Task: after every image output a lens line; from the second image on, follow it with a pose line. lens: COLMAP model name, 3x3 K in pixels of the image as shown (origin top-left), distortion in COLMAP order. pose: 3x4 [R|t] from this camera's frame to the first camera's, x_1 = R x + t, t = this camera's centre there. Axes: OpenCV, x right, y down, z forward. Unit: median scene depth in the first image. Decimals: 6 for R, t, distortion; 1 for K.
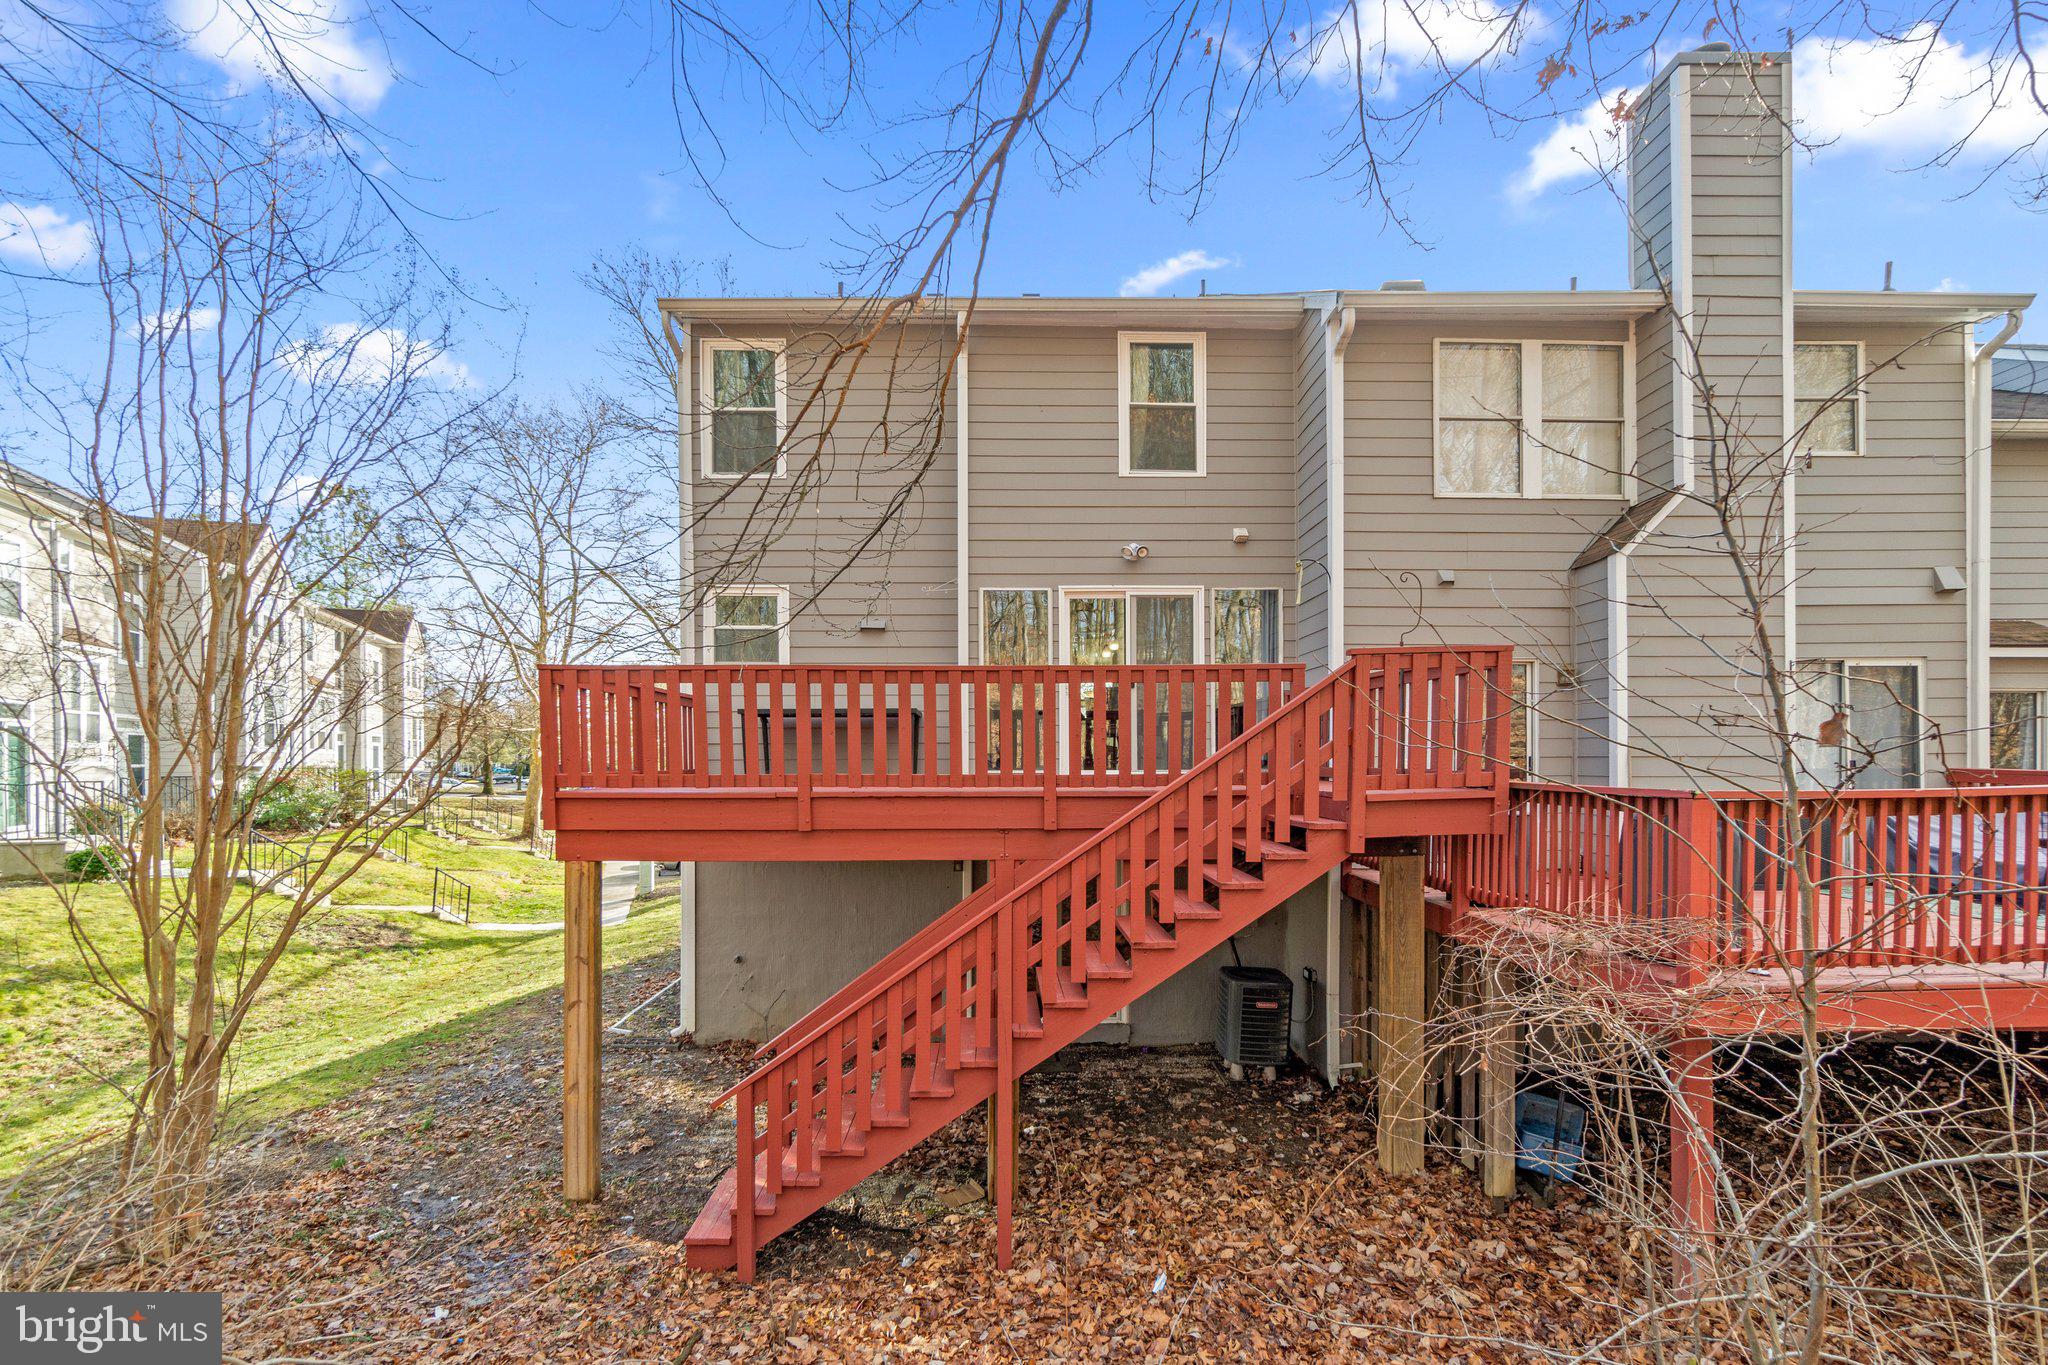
lens RADIAL K [[876.6, 0, 1038.9], [0, 876.6, 757.0], [0, 0, 1]] dist [-0.003191, 0.001249]
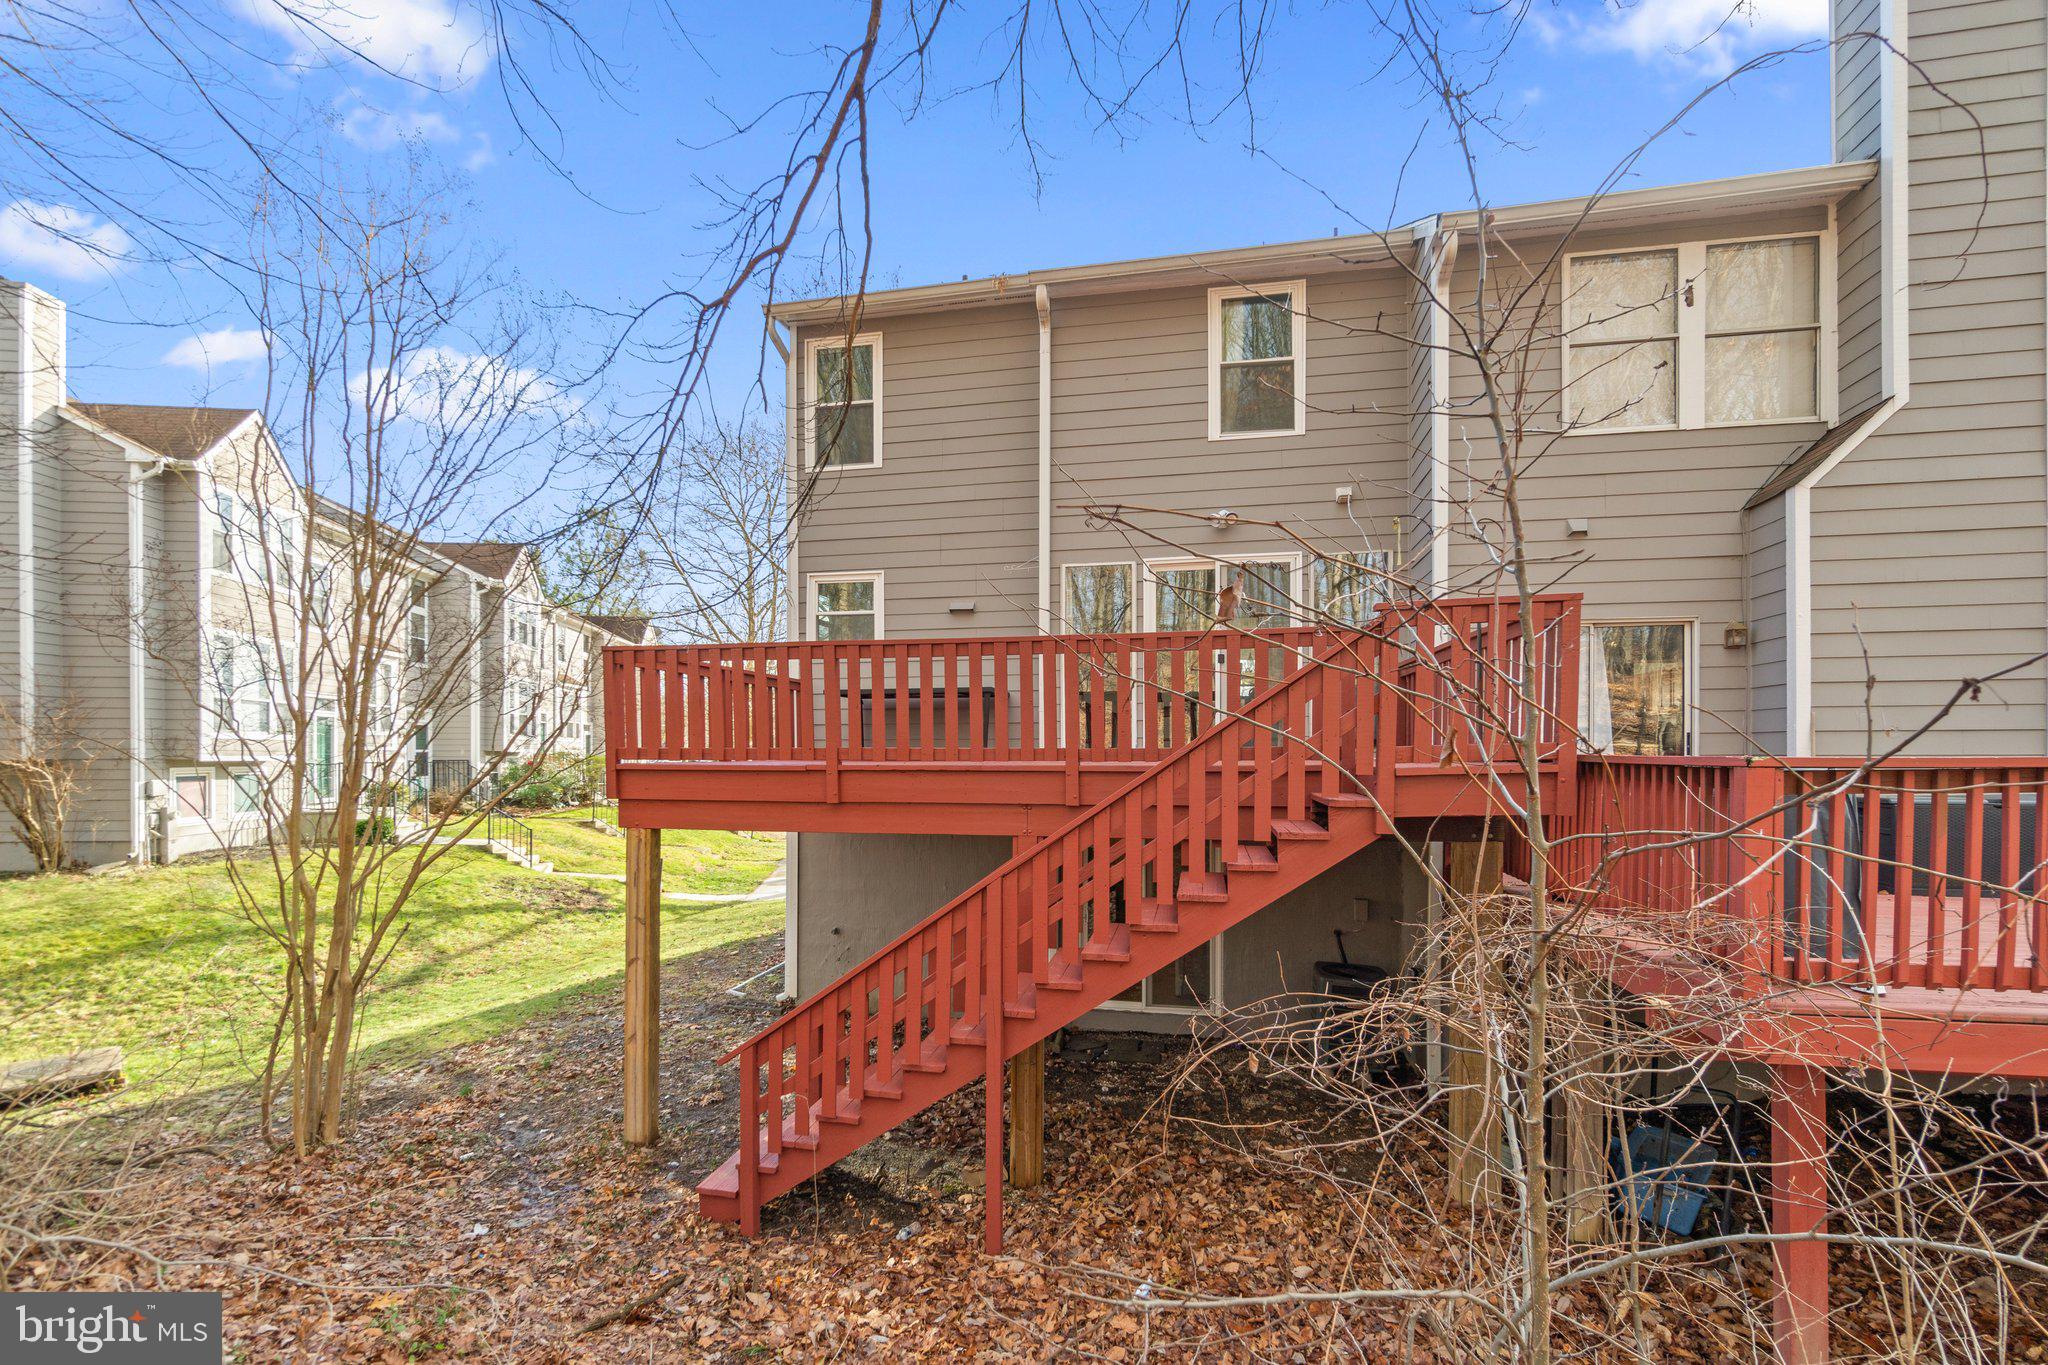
lens RADIAL K [[876.6, 0, 1036.3], [0, 876.6, 744.0], [0, 0, 1]] dist [-0.003191, 0.001249]
pose [[0.976942, -0.001139, -0.213504, 0.126463], [0.000588, 0.999996, -0.002644, 0.013005], [0.213506, 0.002458, 0.976939, 0.035873]]
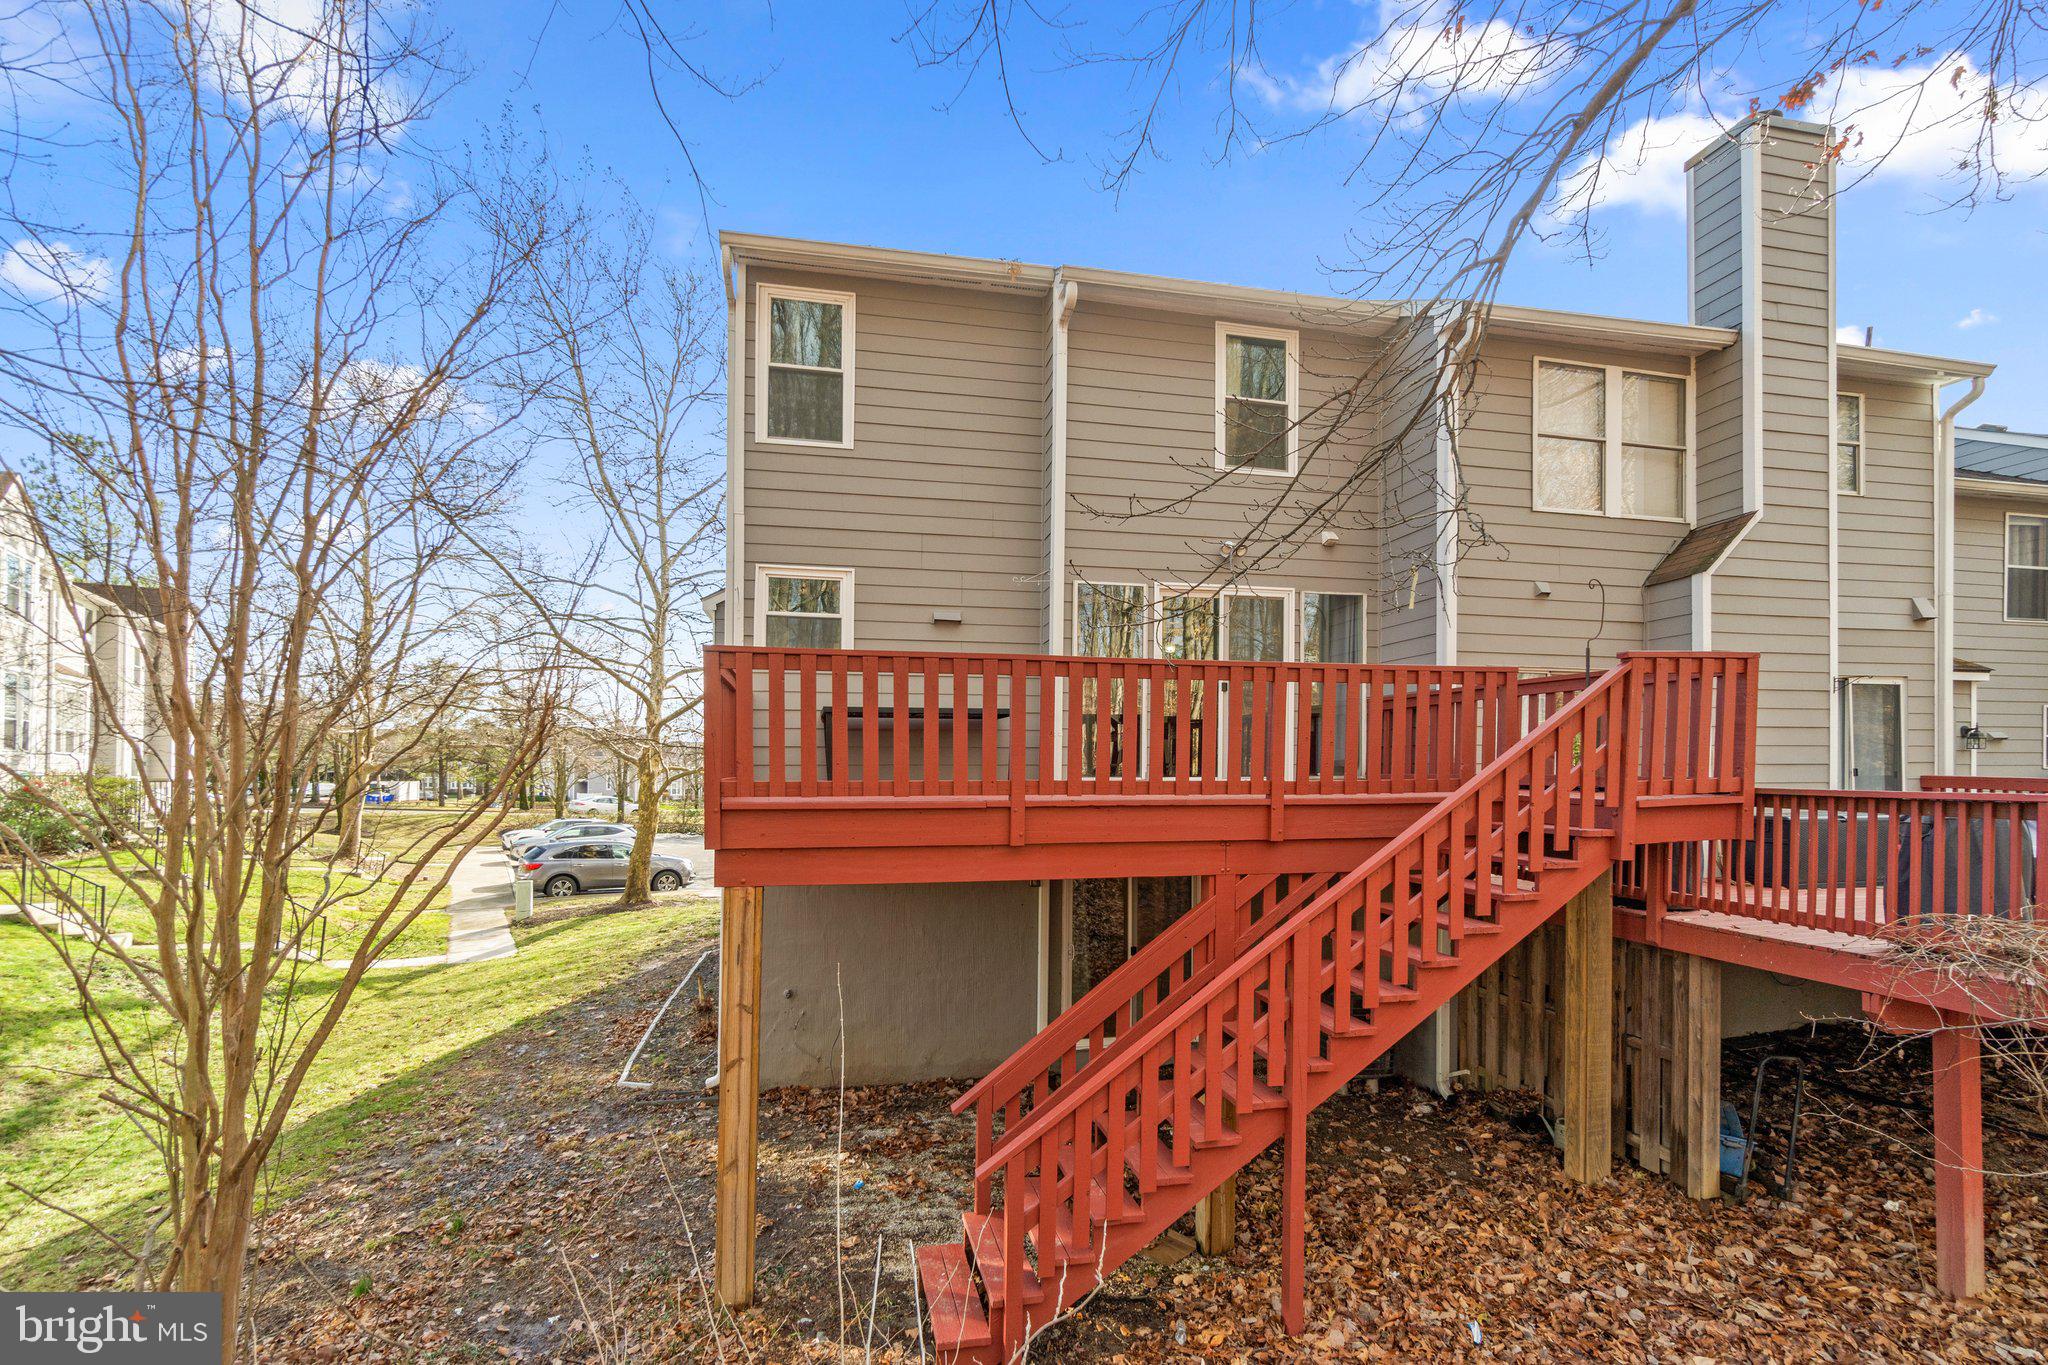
lens RADIAL K [[876.6, 0, 1054.8], [0, 876.6, 754.1], [0, 0, 1]] dist [-0.003191, 0.001249]
pose [[0.982015, 0.004999, 0.188739, -0.294894], [-0.002457, 0.999903, -0.013698, 0.003911], [-0.188789, 0.012988, 0.981932, 0.105582]]
